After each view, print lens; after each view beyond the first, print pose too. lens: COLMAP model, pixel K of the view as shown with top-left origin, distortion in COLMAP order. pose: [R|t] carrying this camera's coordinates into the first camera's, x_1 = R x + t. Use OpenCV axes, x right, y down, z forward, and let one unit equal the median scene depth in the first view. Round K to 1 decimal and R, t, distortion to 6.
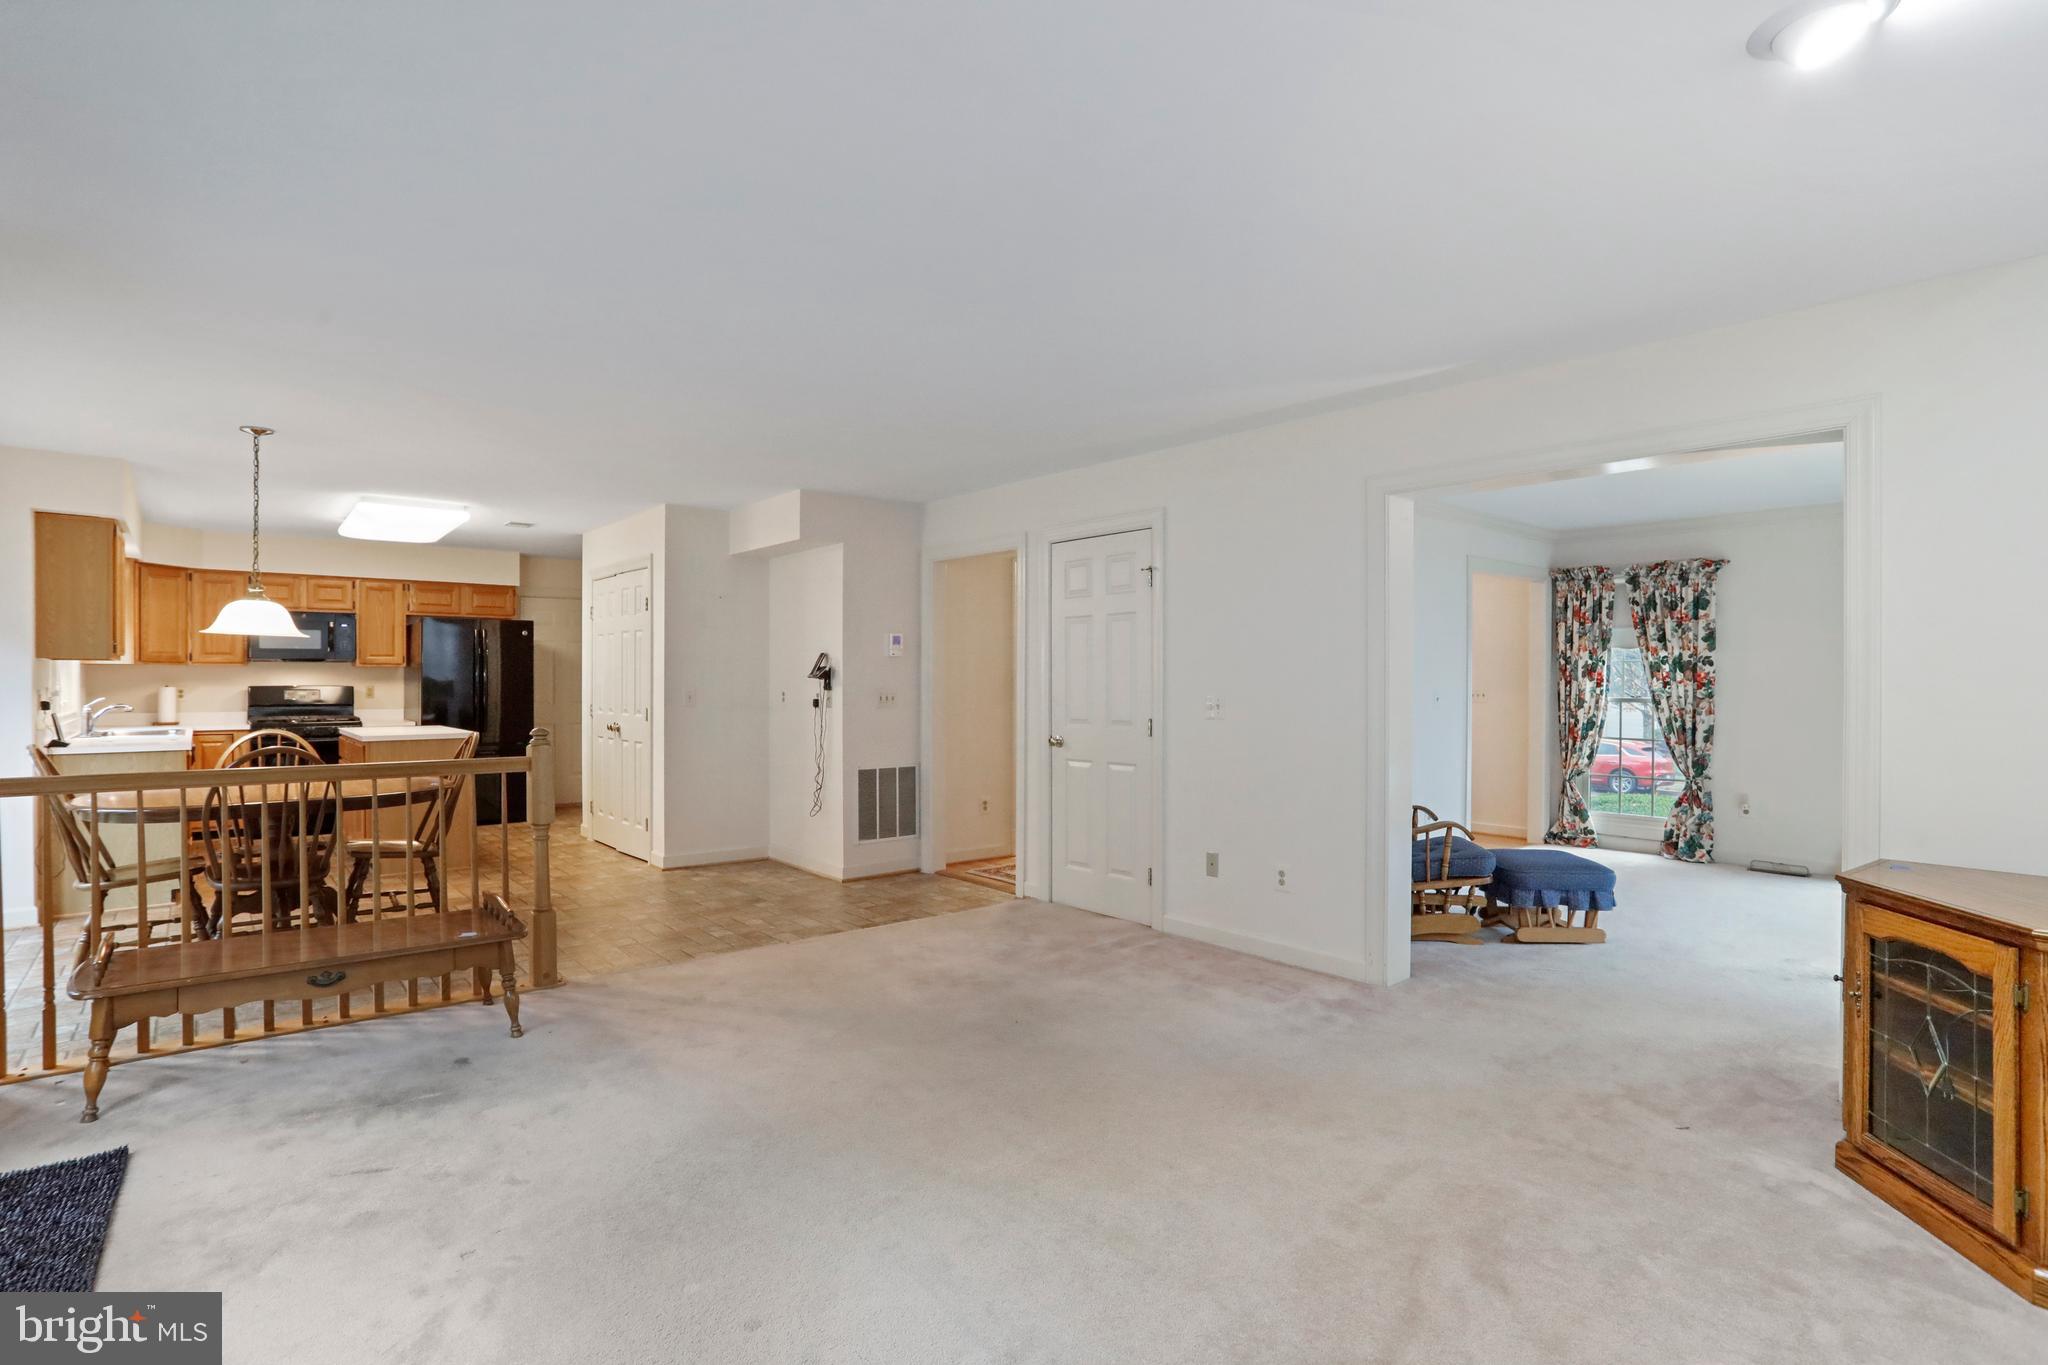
lens RADIAL K [[1010.1, 0, 1024.0], [0, 1010.1, 682.5], [0, 0, 1]] dist [-0.063969, 0.027664]
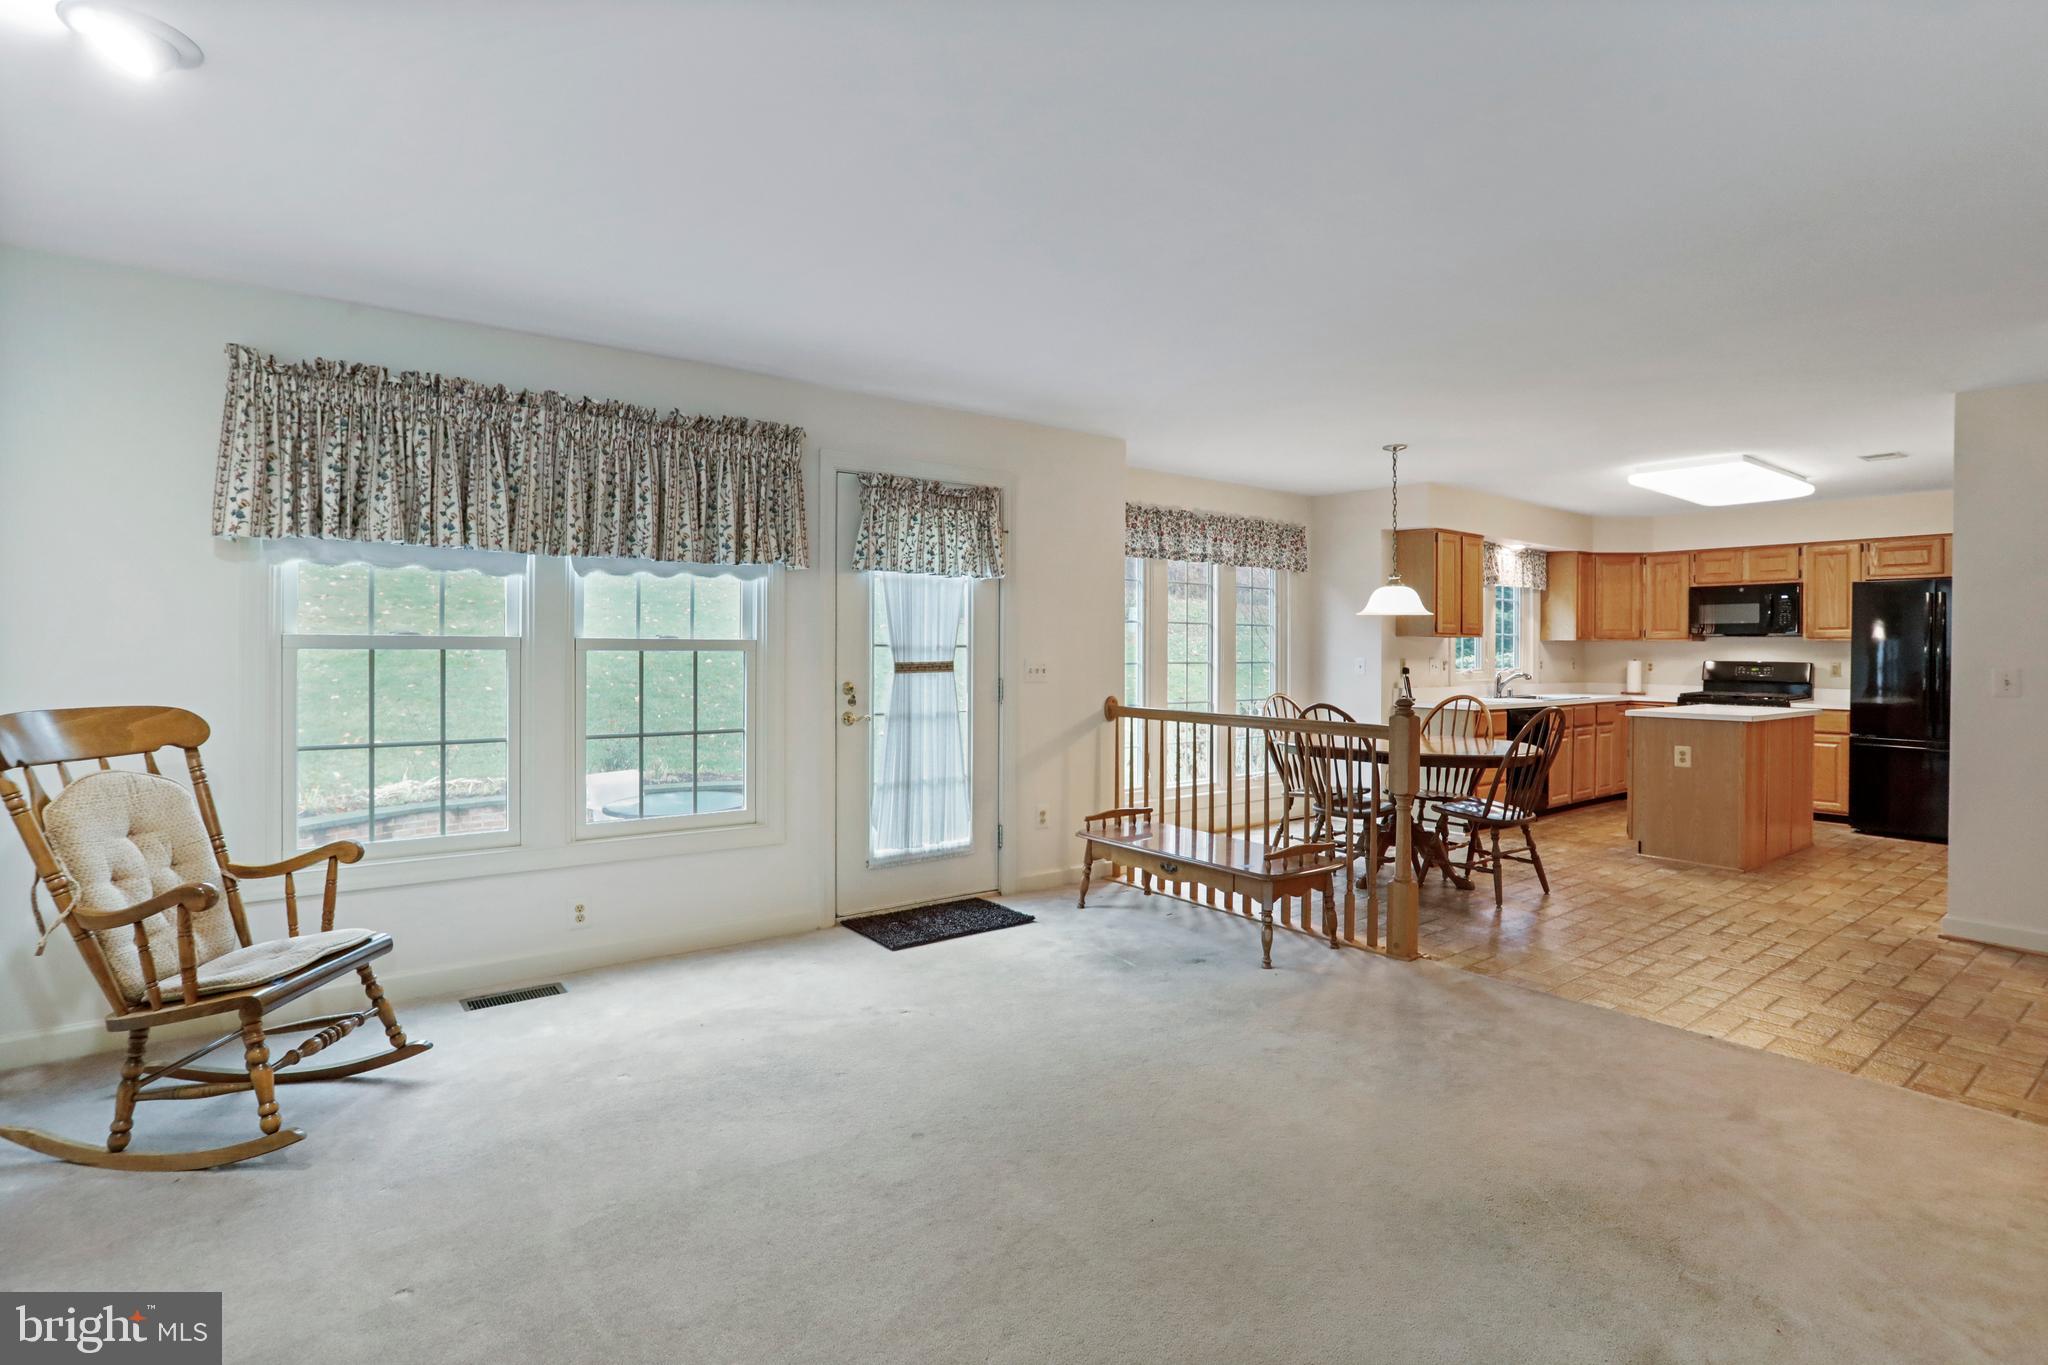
lens RADIAL K [[999.4, 0, 1016.5], [0, 999.4, 650.6], [0, 0, 1]] dist [-0.058218, 0.032678]
pose [[-0.051856, -0.002417, -0.998652, 0.278844], [-0.011298, 0.999934, -0.001833, 0.002537], [0.998591, 0.011187, -0.051880, 0.349095]]
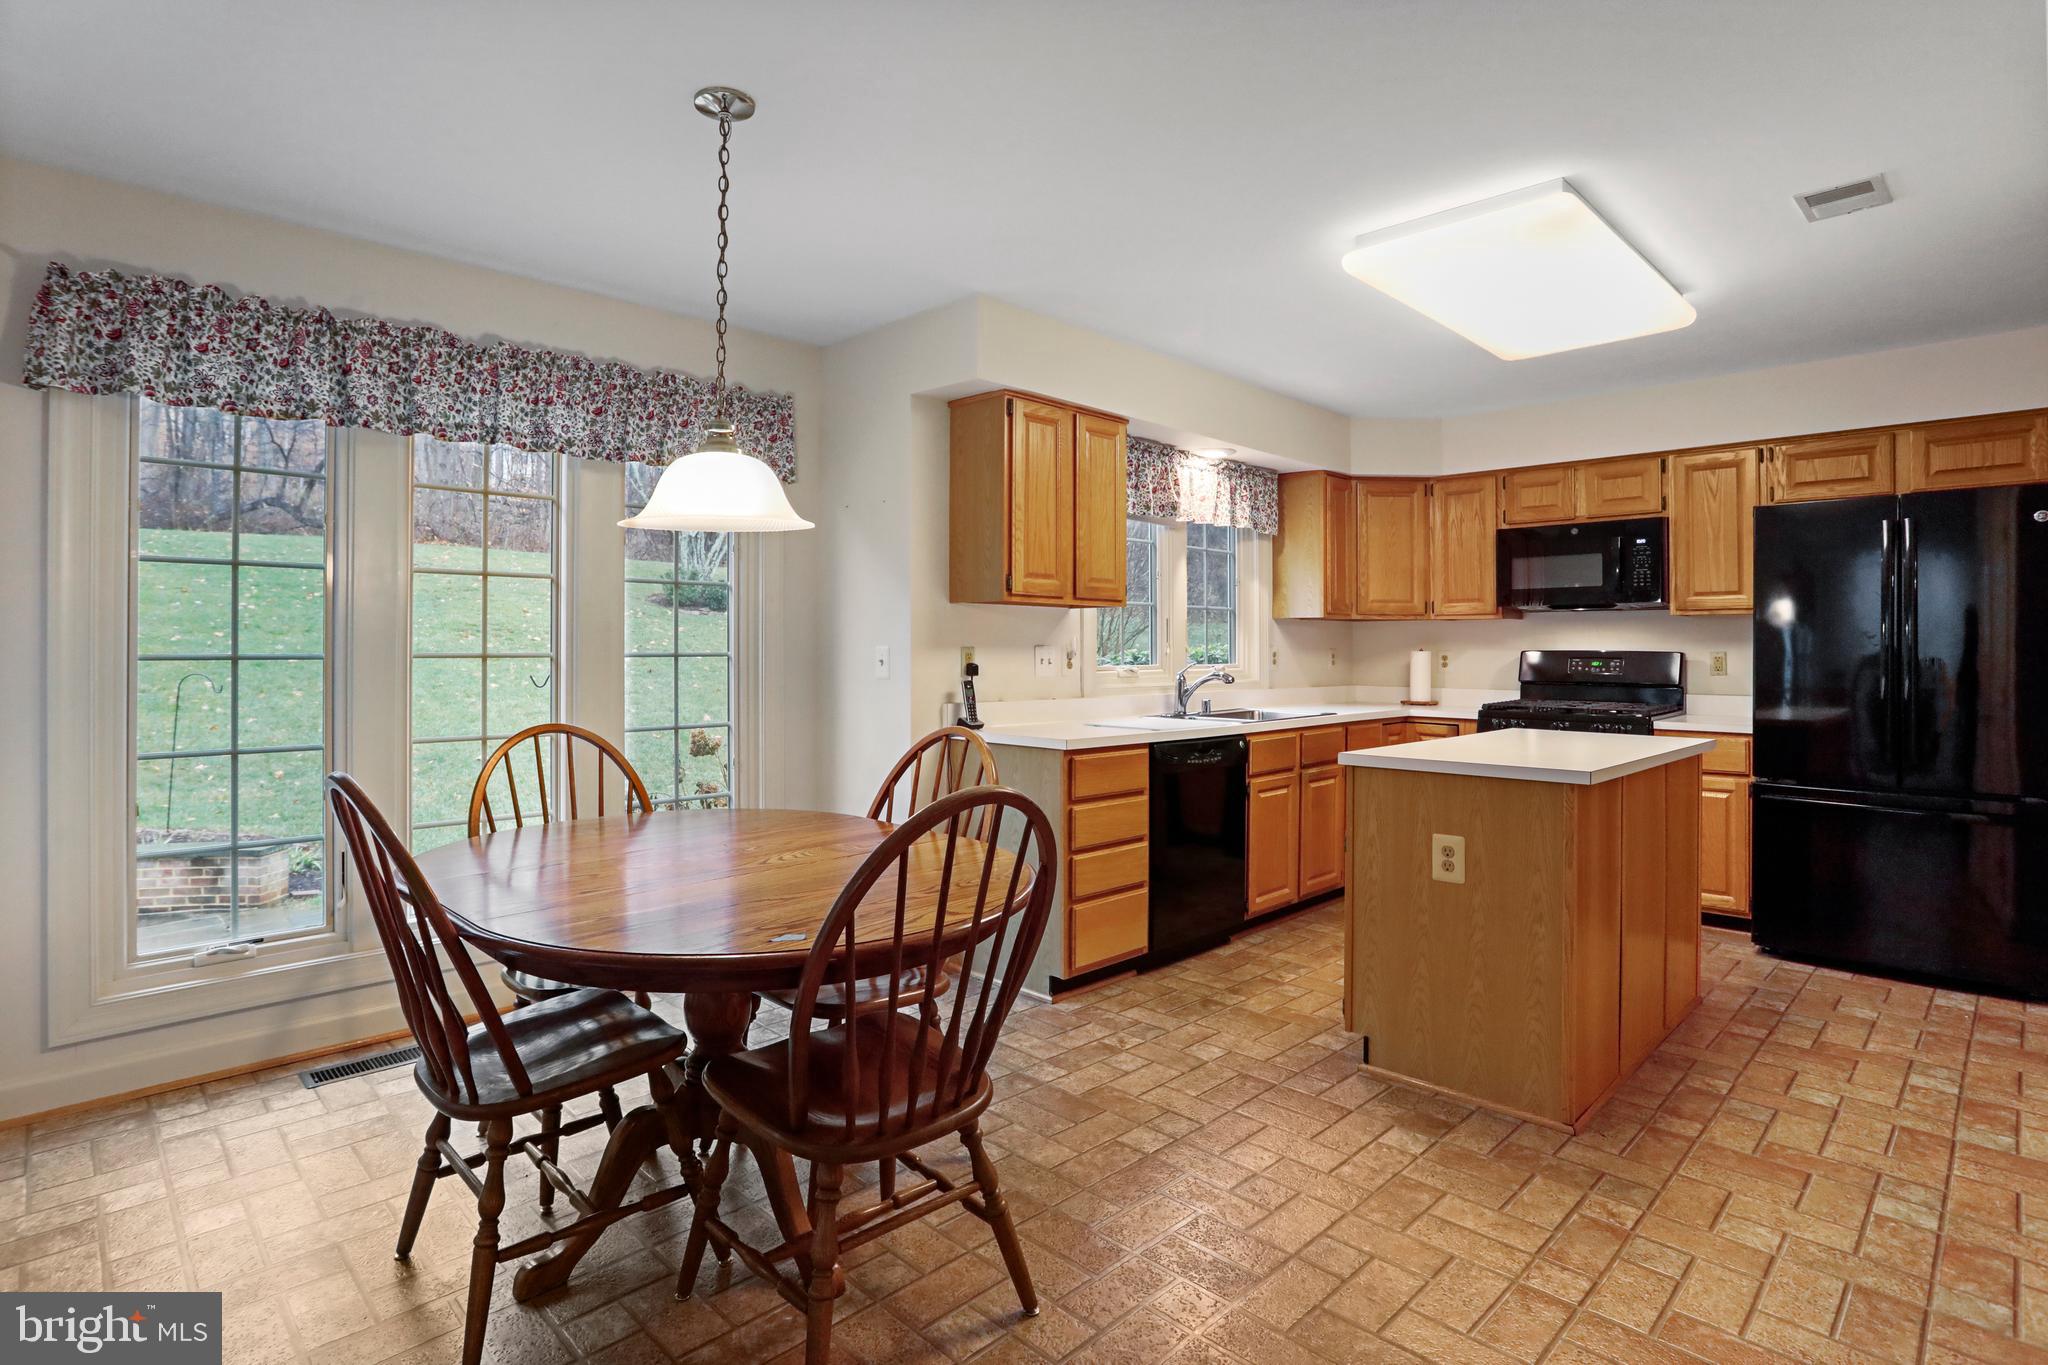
lens RADIAL K [[1030.4, 0, 1014.8], [0, 1030.4, 639.0], [0, 0, 1]] dist [-0.062331, 0.031534]
pose [[0.073156, -0.012586, -0.997241, -0.163912], [-0.007306, 0.999887, -0.013156, 0.007140], [0.997294, 0.008249, 0.073056, 0.649727]]
